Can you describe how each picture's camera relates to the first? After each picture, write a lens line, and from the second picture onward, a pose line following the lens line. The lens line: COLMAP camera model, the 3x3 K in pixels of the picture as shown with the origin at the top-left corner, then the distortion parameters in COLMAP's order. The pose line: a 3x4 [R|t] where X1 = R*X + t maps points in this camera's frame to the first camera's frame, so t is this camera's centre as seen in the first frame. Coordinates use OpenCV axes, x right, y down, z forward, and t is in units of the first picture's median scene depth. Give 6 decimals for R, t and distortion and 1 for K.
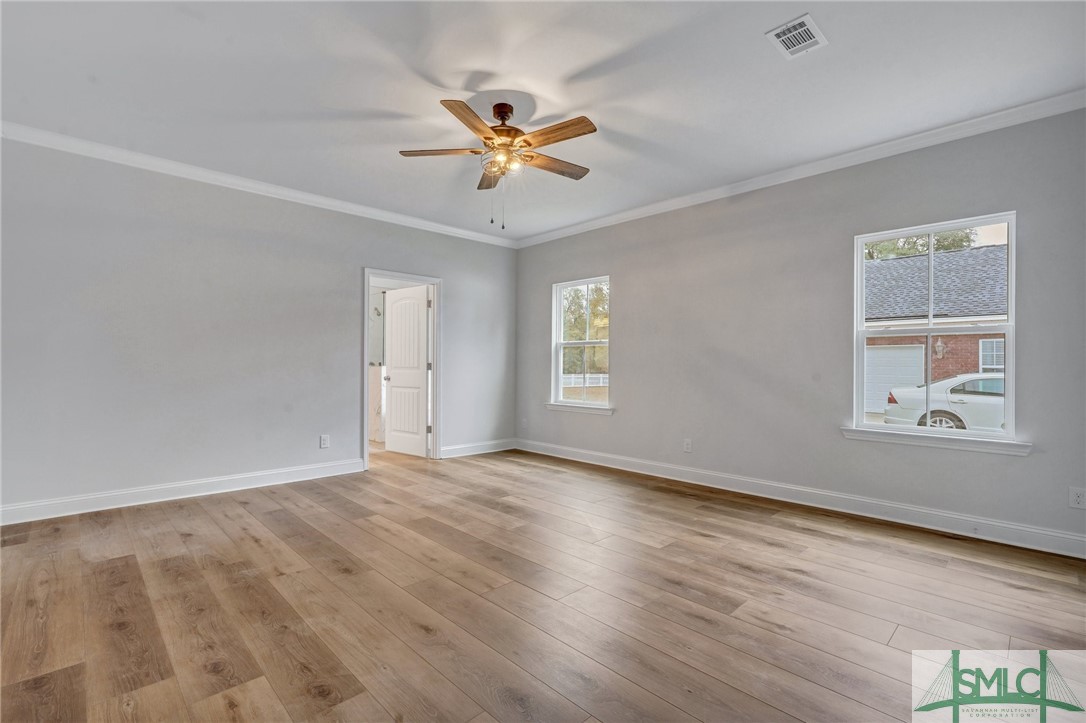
lens RADIAL K [[488.0, 0, 543.0], [0, 488.0, 361.5], [0, 0, 1]] dist [0.000488, 0.000169]
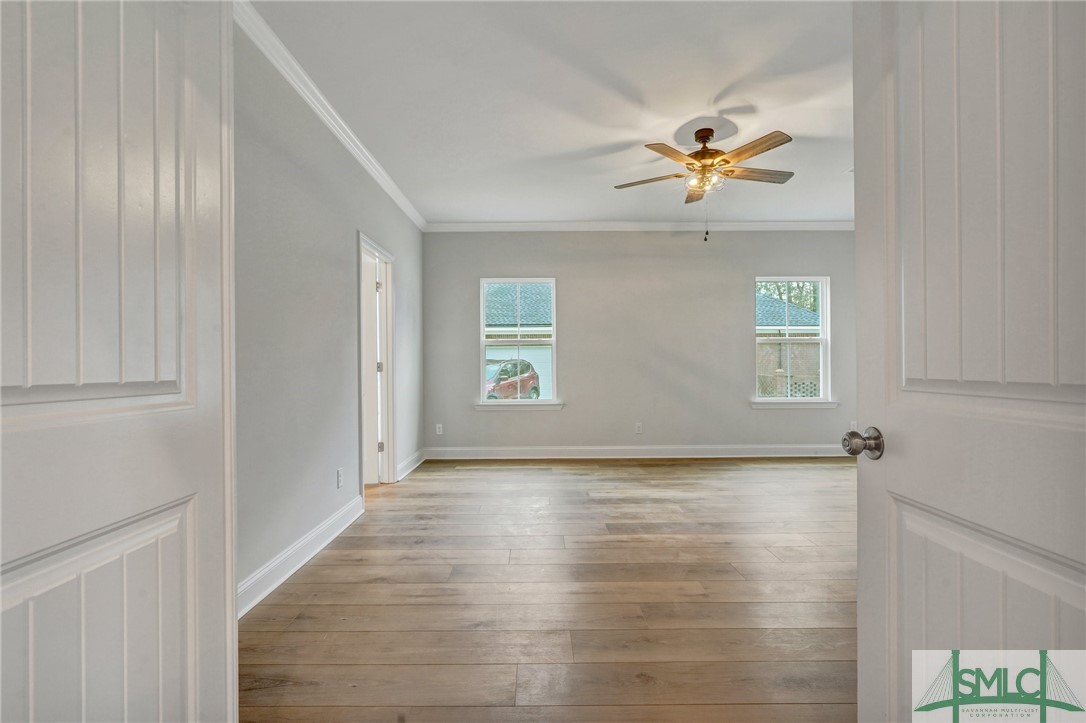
lens RADIAL K [[494.0, 0, 543.0], [0, 494.0, 361.5], [0, 0, 1]] dist [-0.000315, 0.000125]
pose [[0.688217, -0.004269, 0.725492, -0.753974], [0.003071, 0.999991, 0.002971, 0.000745], [-0.725498, 0.000183, 0.688224, 0.318074]]
